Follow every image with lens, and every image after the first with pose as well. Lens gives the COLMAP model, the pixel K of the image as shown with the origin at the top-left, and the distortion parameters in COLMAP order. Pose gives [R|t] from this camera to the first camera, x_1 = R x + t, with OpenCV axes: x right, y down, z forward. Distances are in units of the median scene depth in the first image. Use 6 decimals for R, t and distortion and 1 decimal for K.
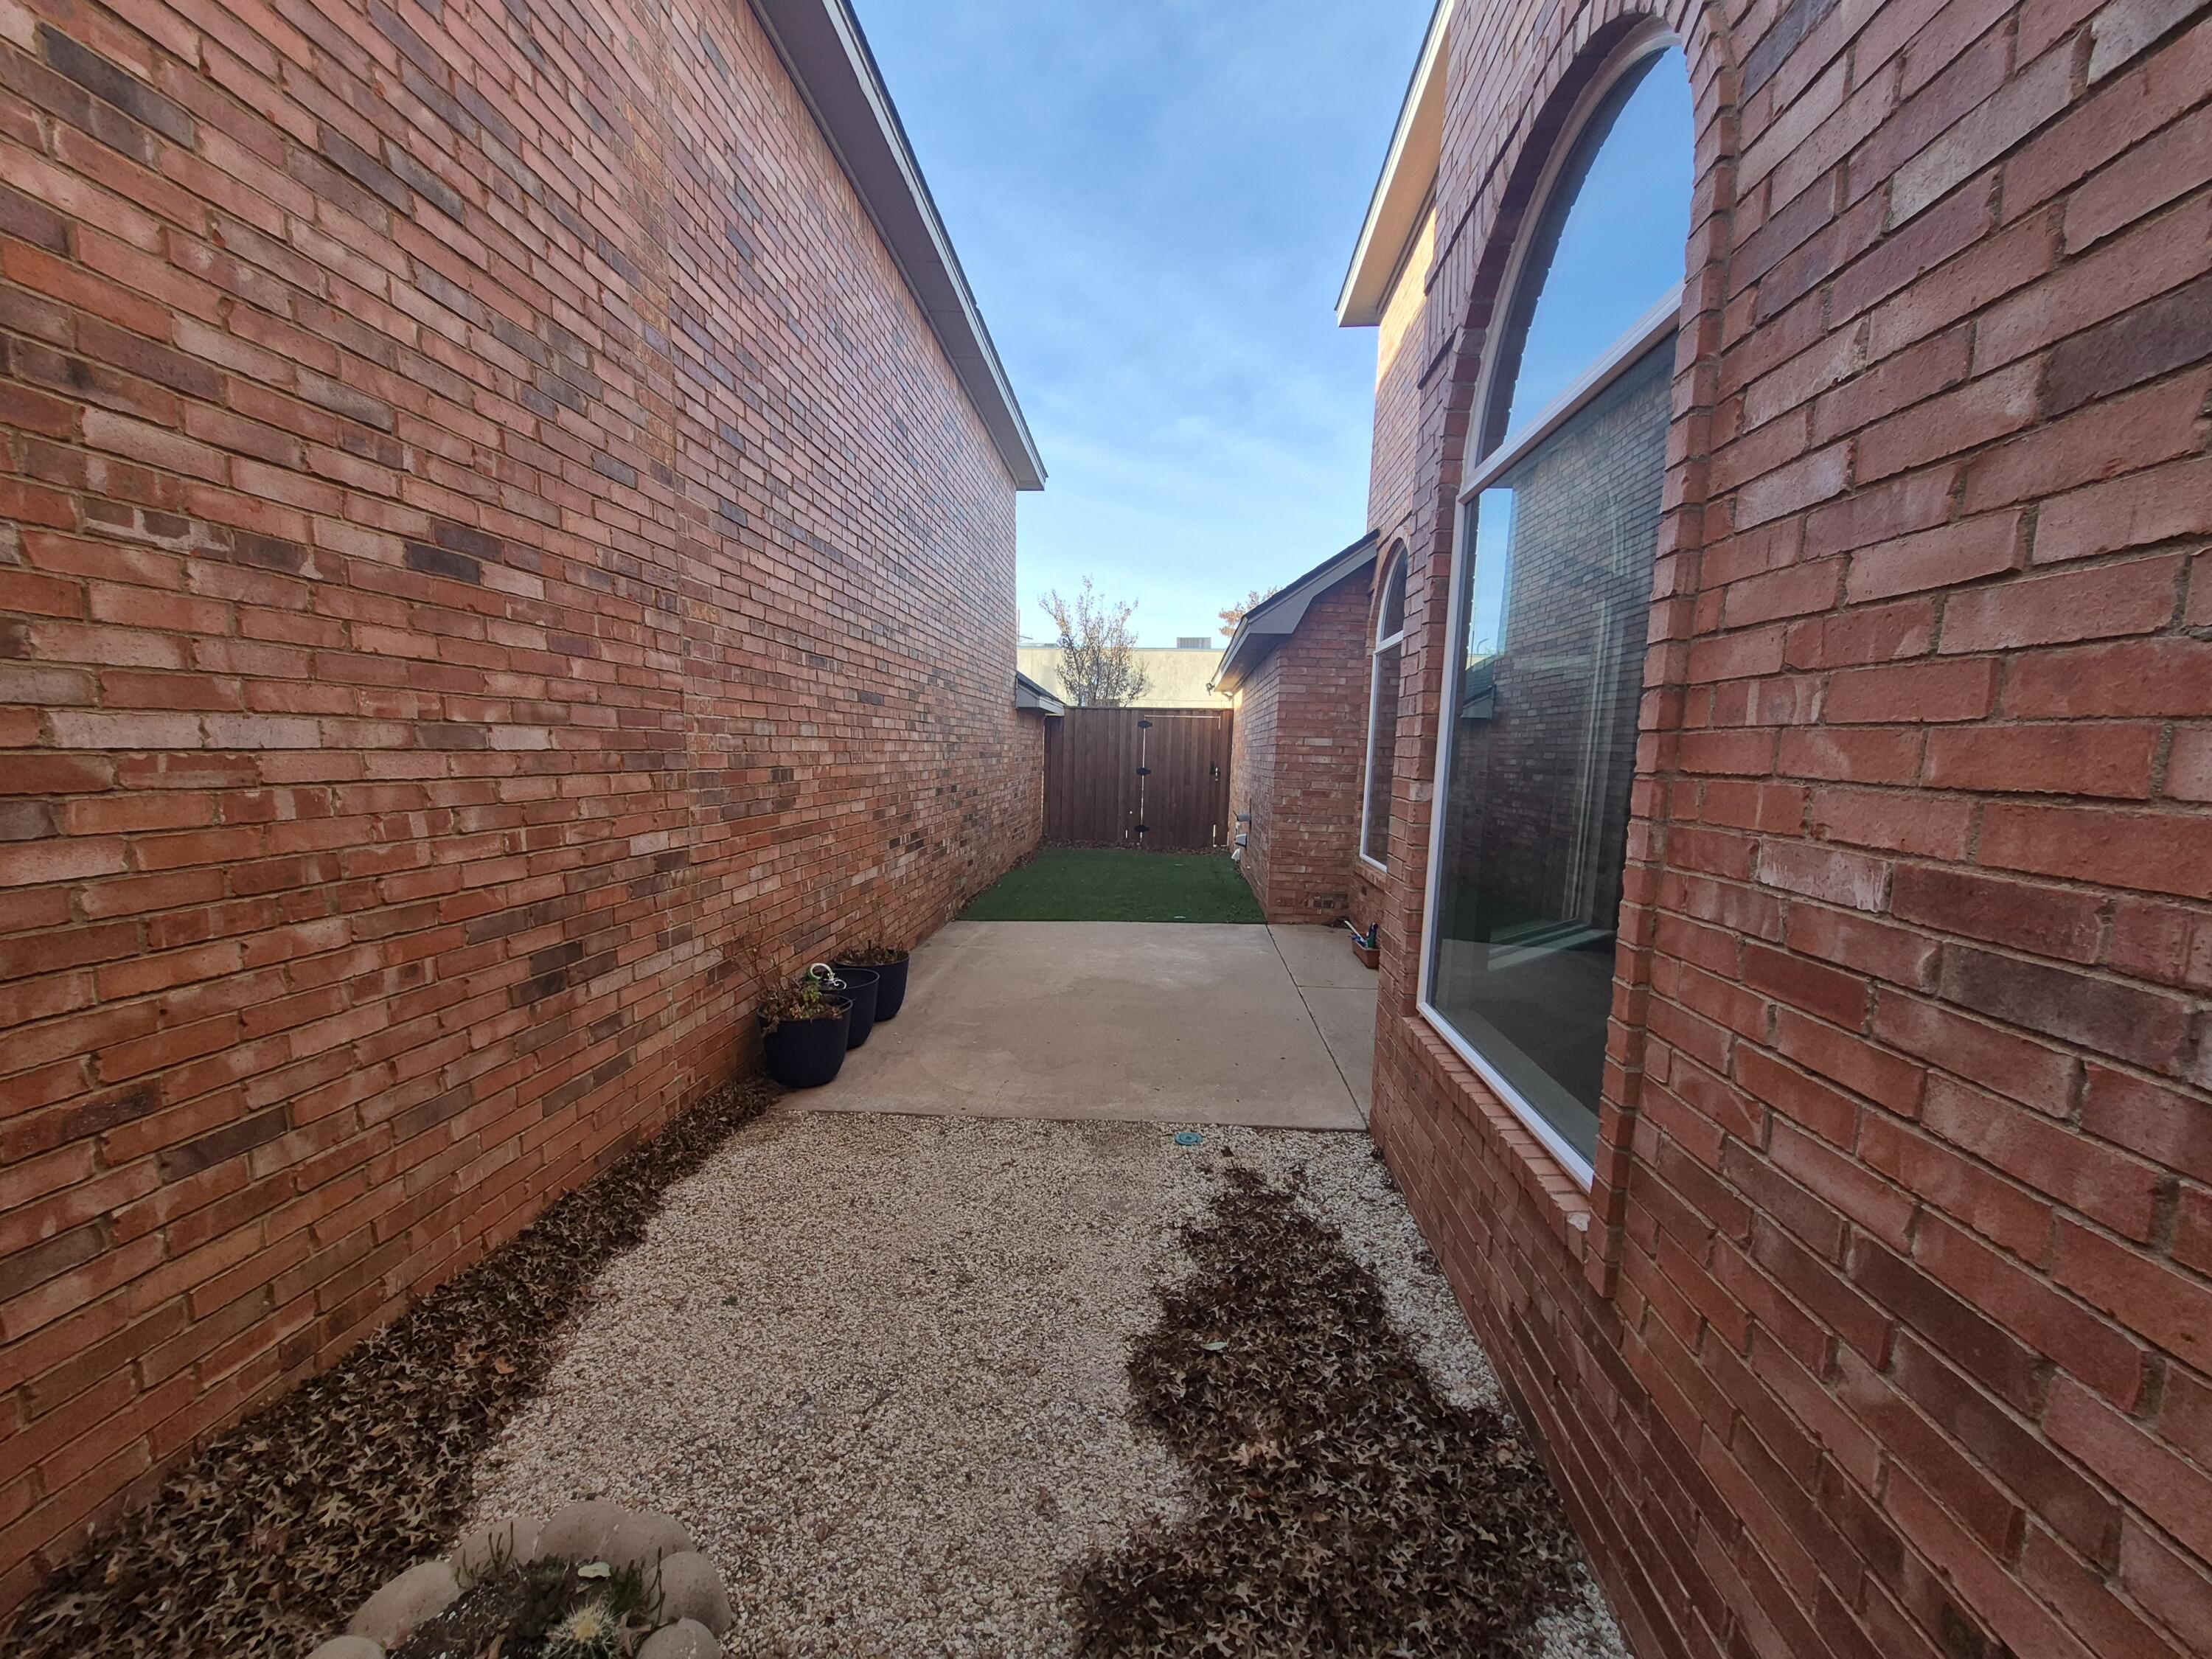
lens RADIAL K [[863.9, 0, 1099.1], [0, 863.9, 849.5], [0, 0, 1]] dist [0.008767, -0.001913]
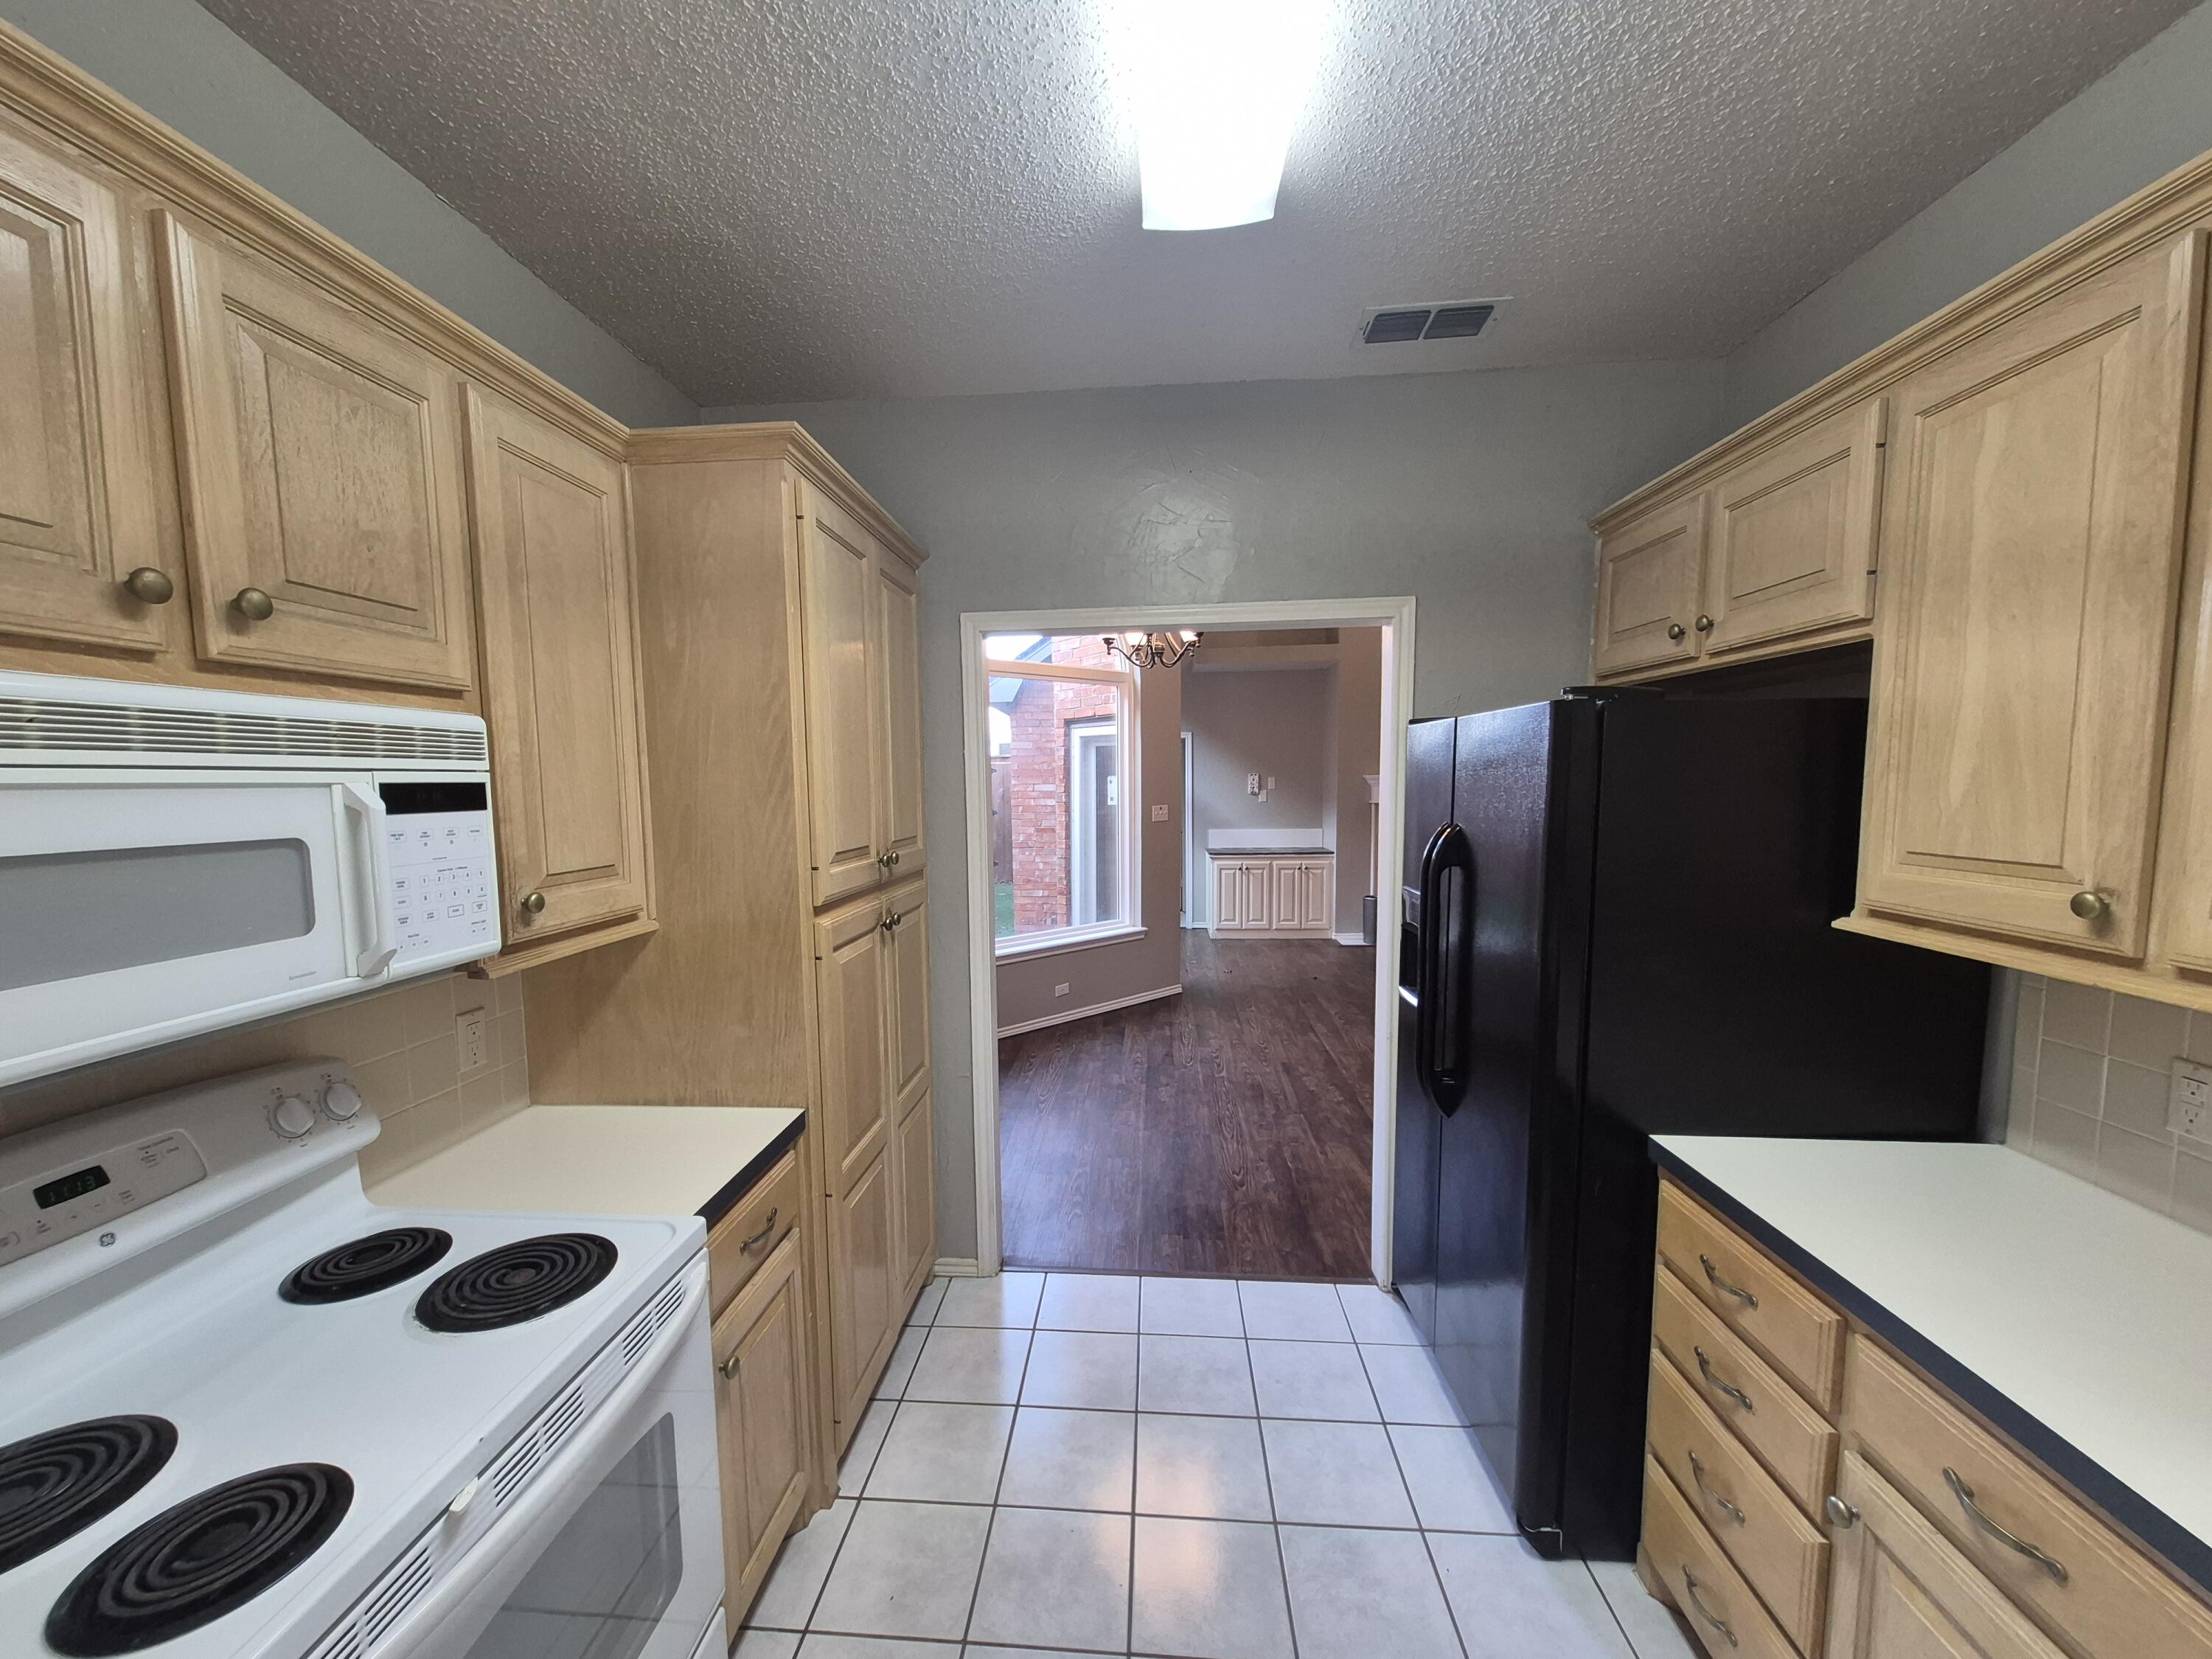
lens RADIAL K [[863.9, 0, 1100.9], [0, 863.9, 837.9], [0, 0, 1]] dist [0.008767, -0.001913]
pose [[0.998825, -0.047134, 0.011312, 0.313313], [0.047671, 0.997449, -0.053132, 0.013931], [-0.008778, 0.053609, 0.998523, -0.210964]]
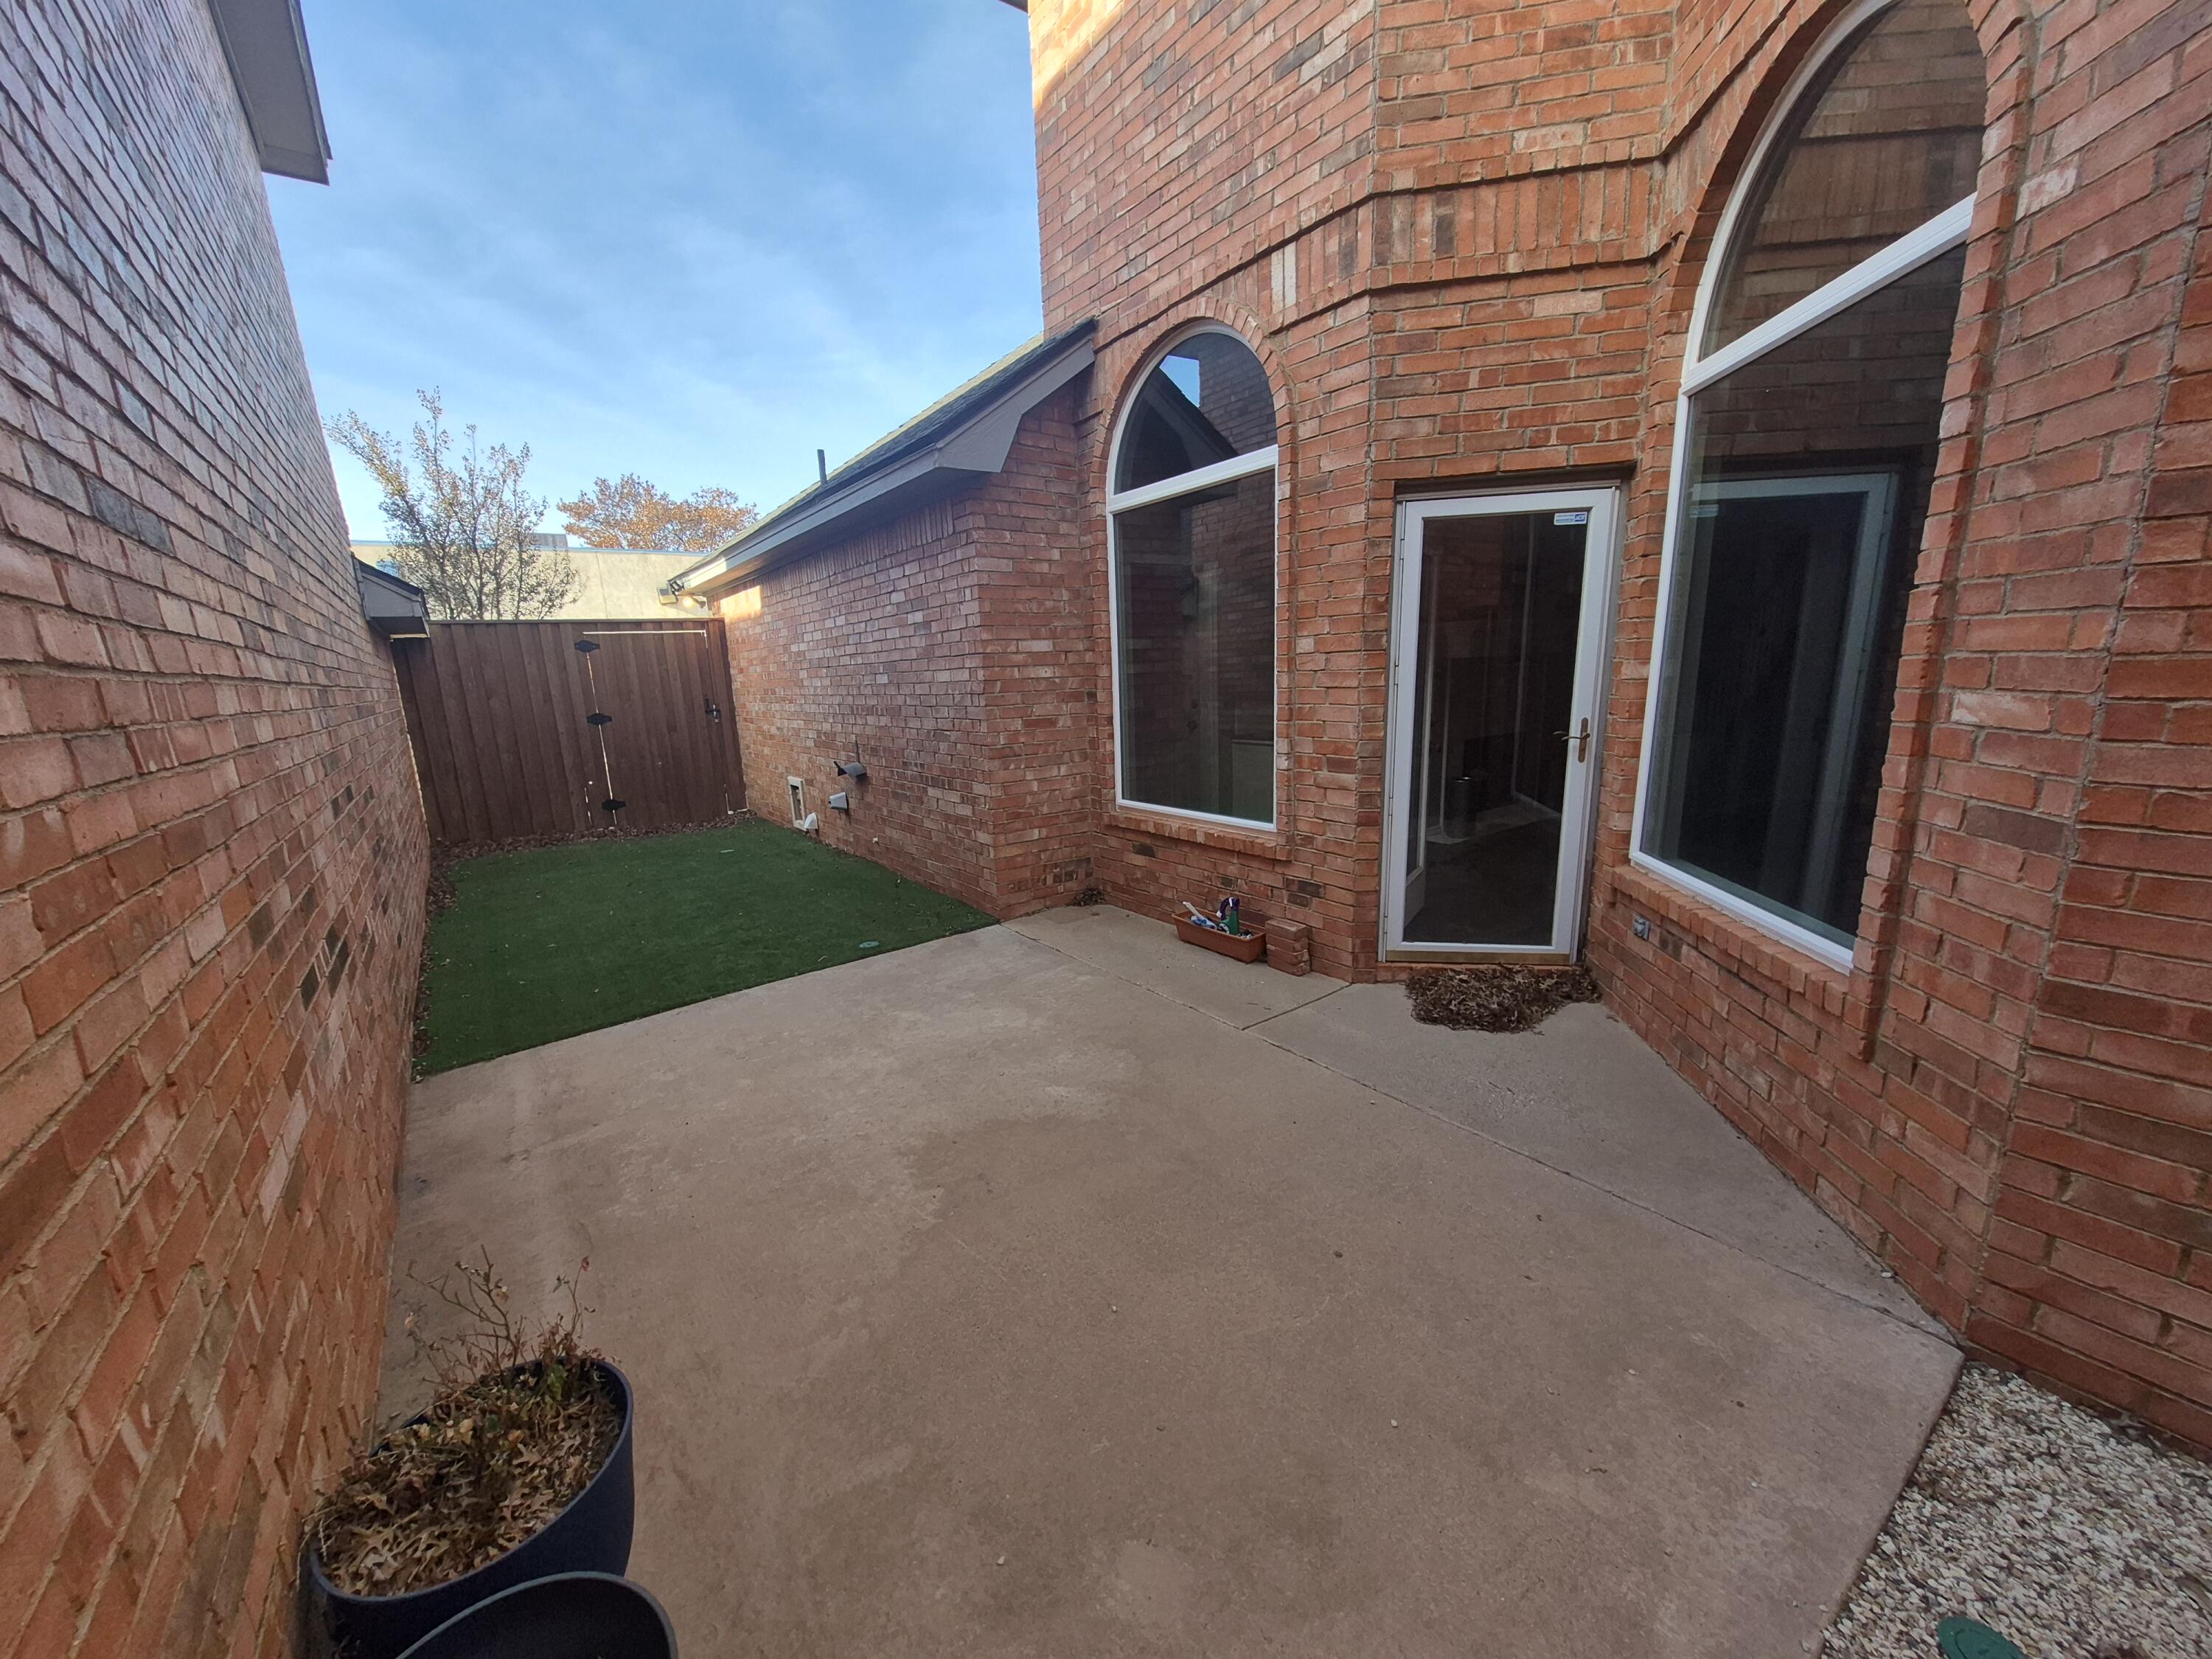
lens RADIAL K [[863.9, 0, 1091.6], [0, 863.9, 848.3], [0, 0, 1]] dist [0.008767, -0.001913]
pose [[0.758622, -0.189609, 0.623330, -0.167377], [0.136732, 0.981744, 0.132225, -0.052154], [-0.637022, -0.015080, 0.770698, 0.443123]]
